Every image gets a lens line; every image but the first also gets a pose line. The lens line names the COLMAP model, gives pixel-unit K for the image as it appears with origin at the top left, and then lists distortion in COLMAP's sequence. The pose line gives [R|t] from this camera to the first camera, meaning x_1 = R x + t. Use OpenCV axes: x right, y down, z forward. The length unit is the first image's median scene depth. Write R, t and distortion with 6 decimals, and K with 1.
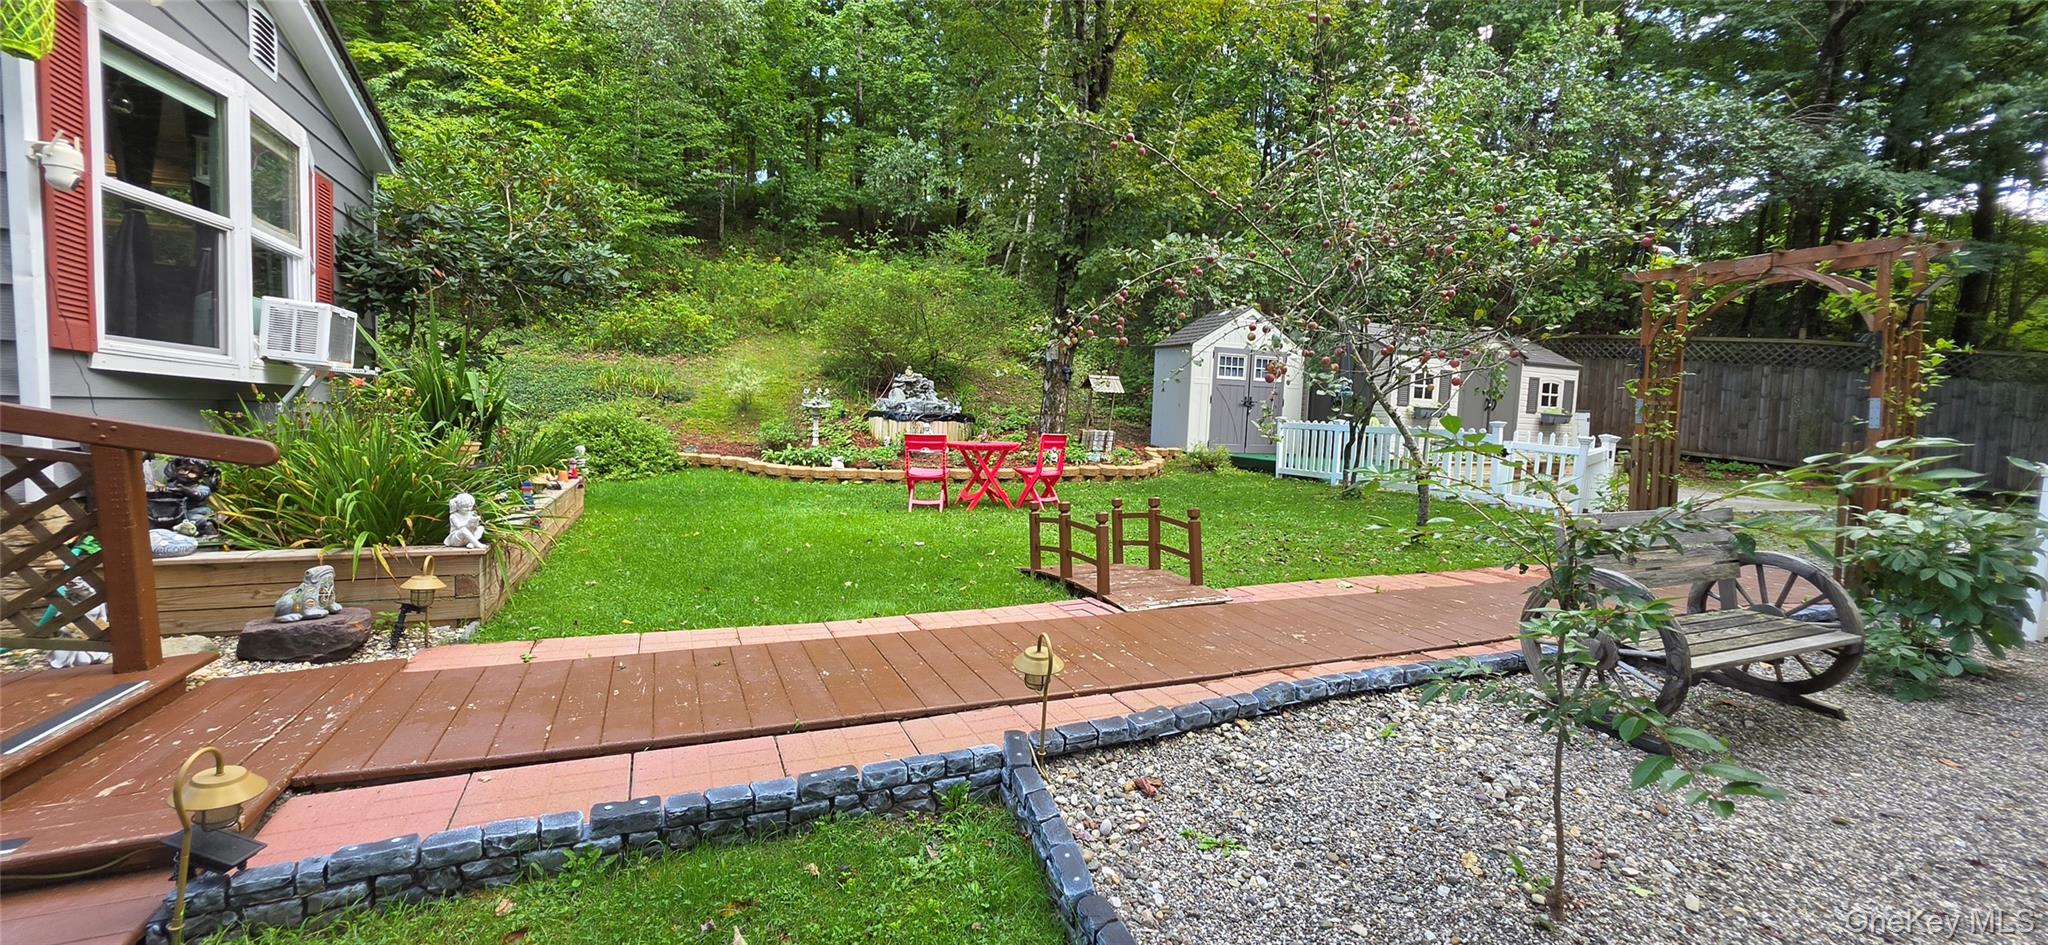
lens RADIAL K [[824.9, 0, 1031.9], [0, 824.9, 460.8], [0, 0, 1]] dist [-0.003255, 0.001288]
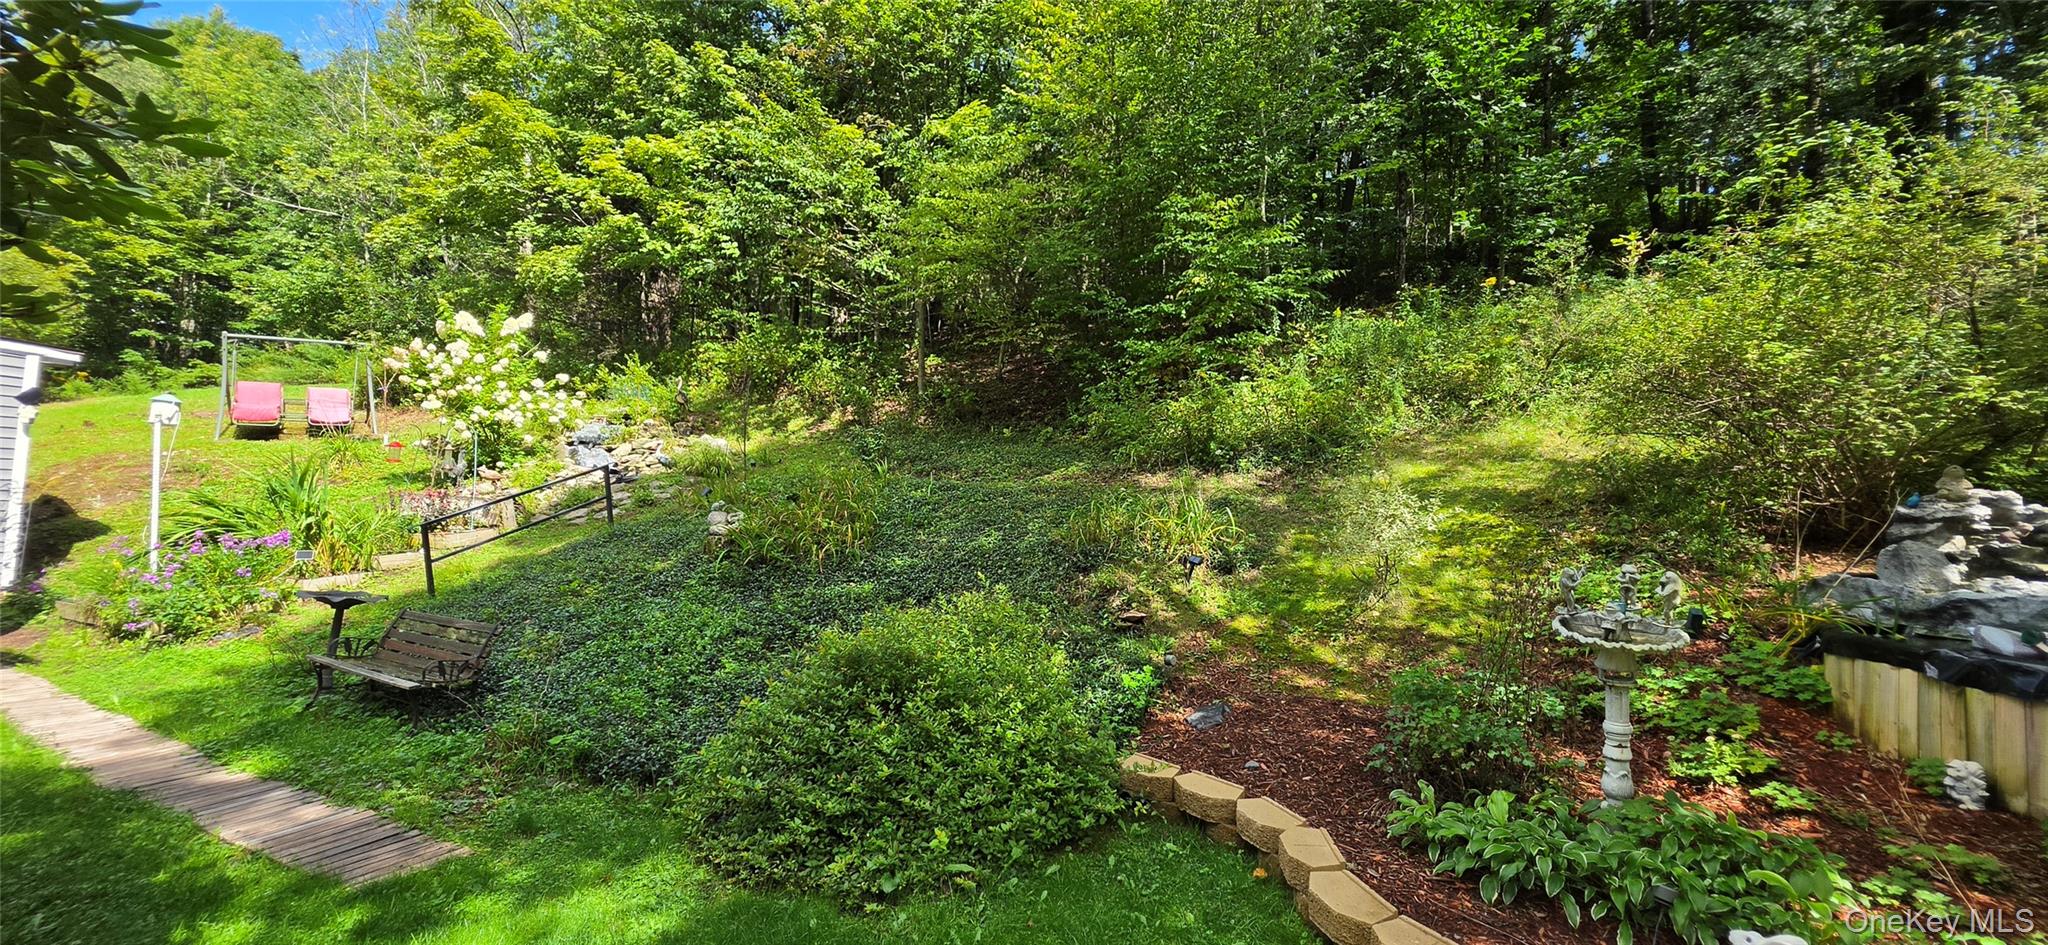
lens RADIAL K [[824.9, 0, 1025.2], [0, 824.9, 479.1], [0, 0, 1]] dist [-0.003255, 0.001288]
pose [[0.676096, -0.042111, -0.735609, -0.175588], [-0.048495, 0.993657, -0.101455, -0.071048], [0.735215, 0.104267, 0.669766, 0.617250]]
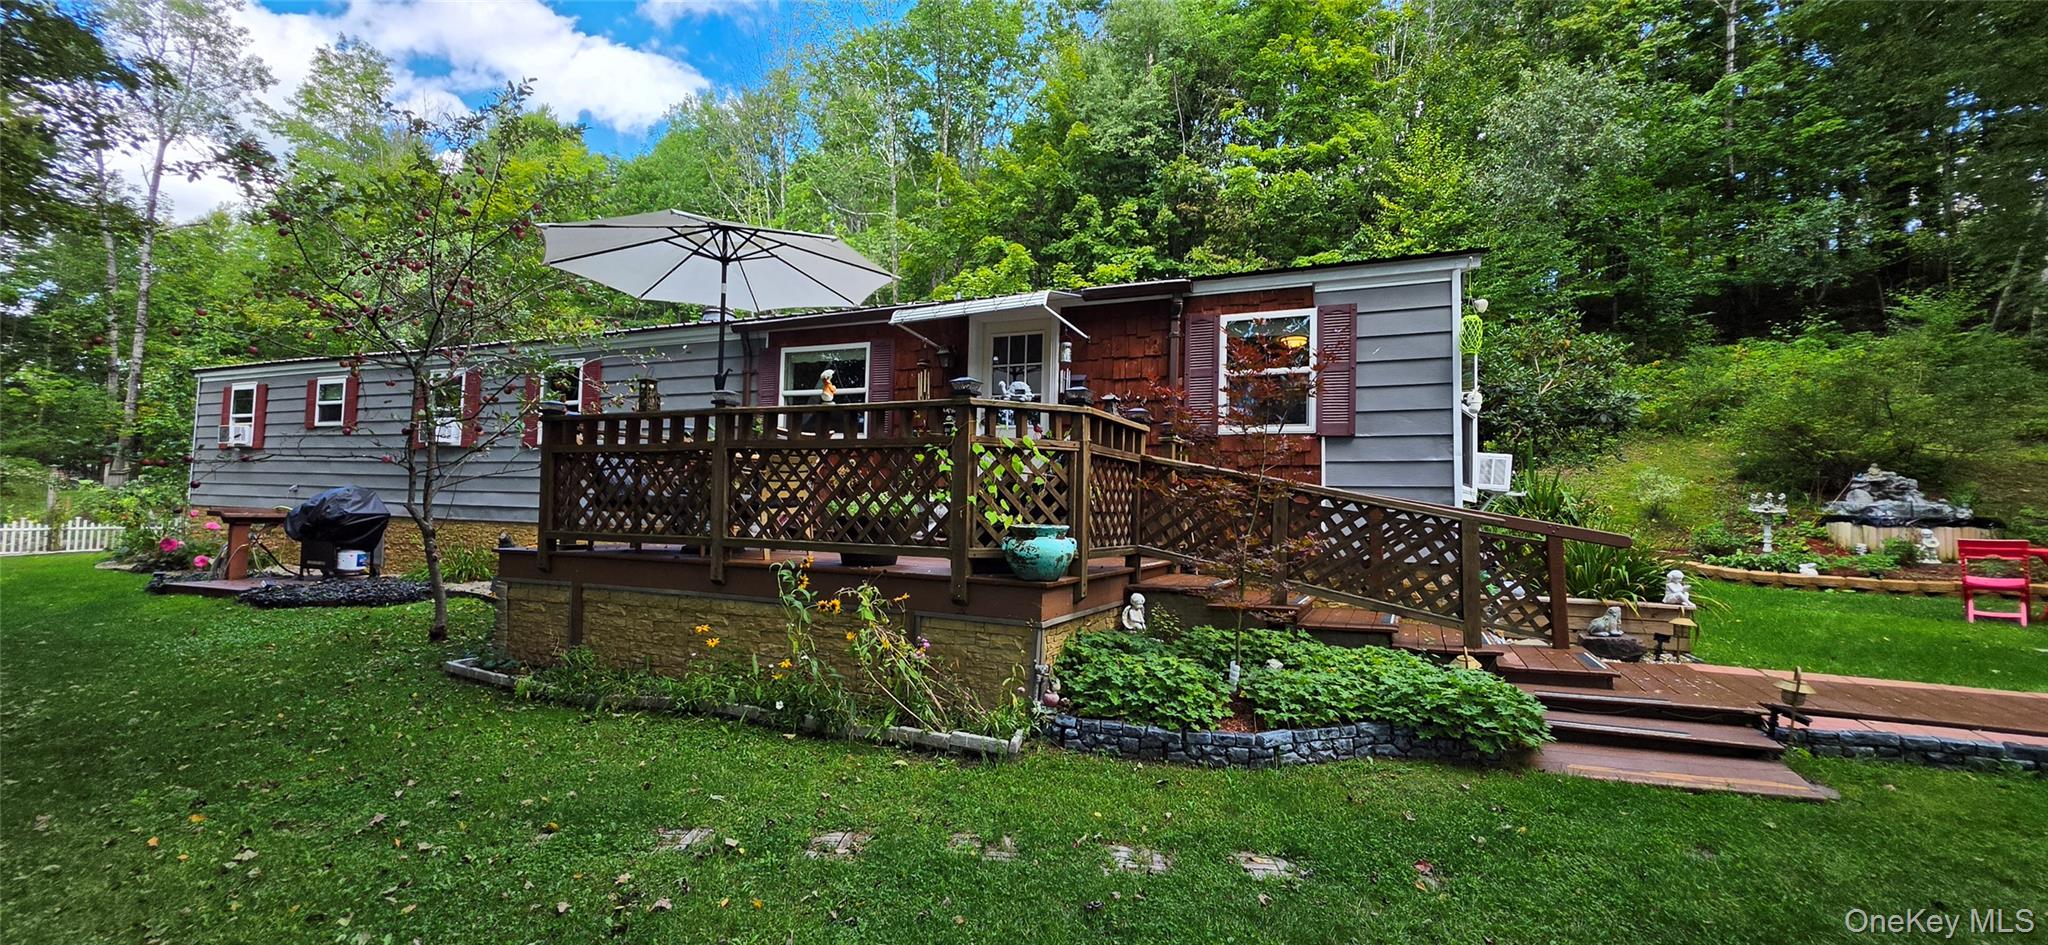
lens RADIAL K [[824.9, 0, 1020.4], [0, 824.9, 471.2], [0, 0, 1]] dist [-0.003255, 0.001288]
pose [[0.647809, -0.049849, -0.760170, -0.080683], [-0.038436, 0.994447, -0.097967, 0.014600], [0.760833, 0.092681, 0.642295, -0.275543]]
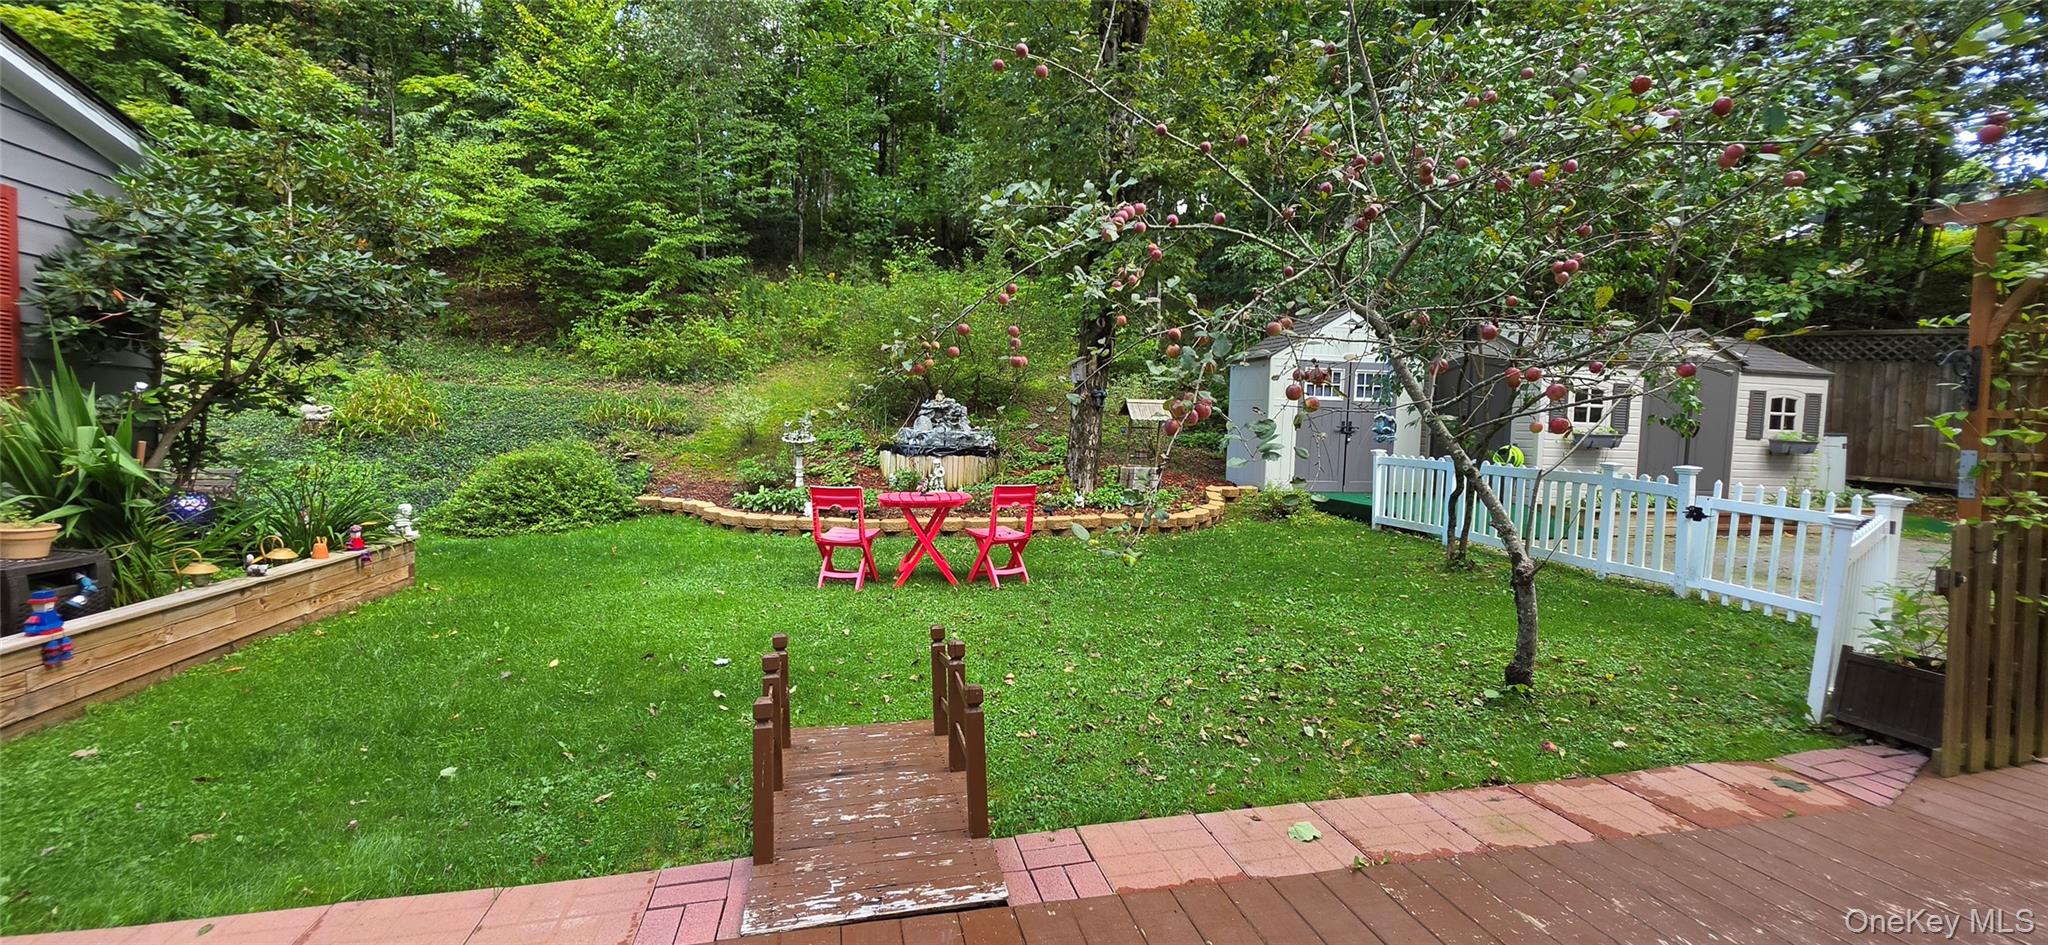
lens RADIAL K [[824.9, 0, 1029.6], [0, 824.9, 463.0], [0, 0, 1]] dist [-0.003255, 0.001288]
pose [[0.982999, -0.001369, -0.183605, 0.117559], [-0.001609, 0.999870, -0.016074, -0.026515], [0.183603, 0.016096, 0.982869, 0.177879]]
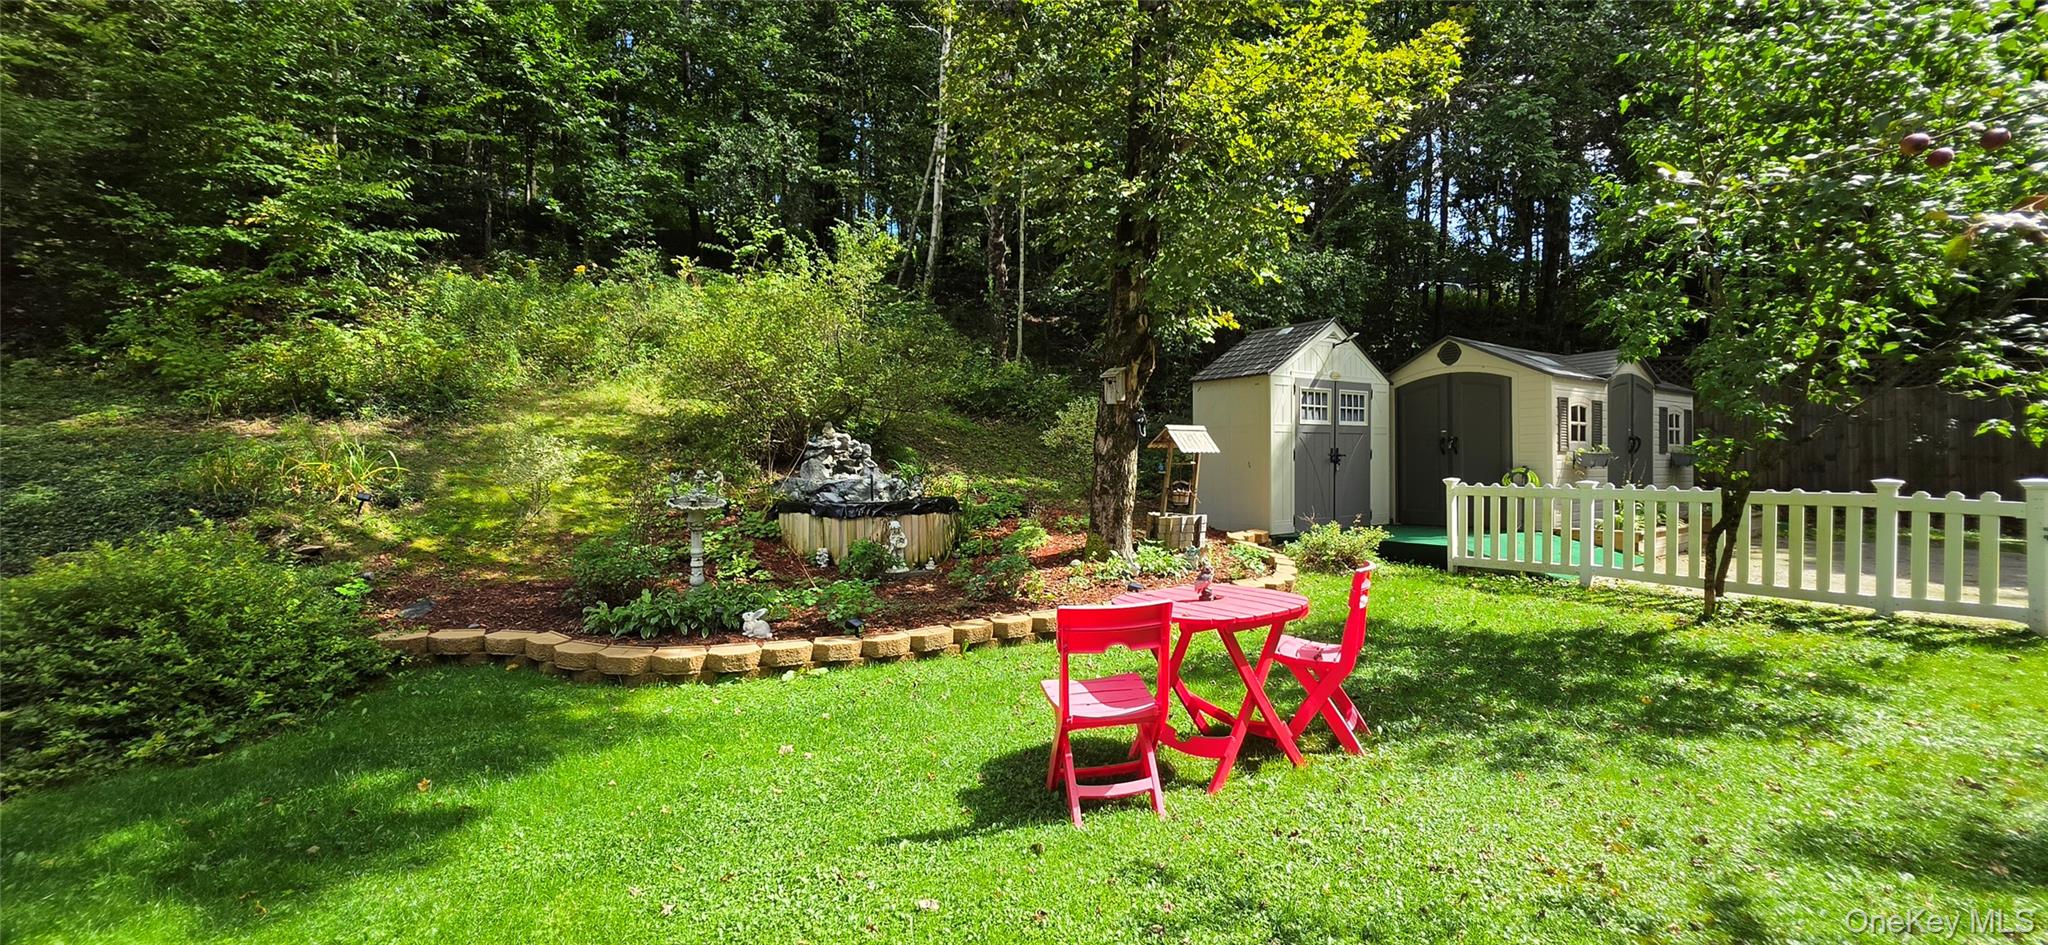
lens RADIAL K [[824.9, 0, 1027.1], [0, 824.9, 467.8], [0, 0, 1]] dist [-0.003255, 0.001288]
pose [[0.976668, -0.047660, 0.209399, -0.150221], [0.058890, 0.997123, -0.047724, -0.047730], [-0.206522, 0.058942, 0.976665, 0.413724]]
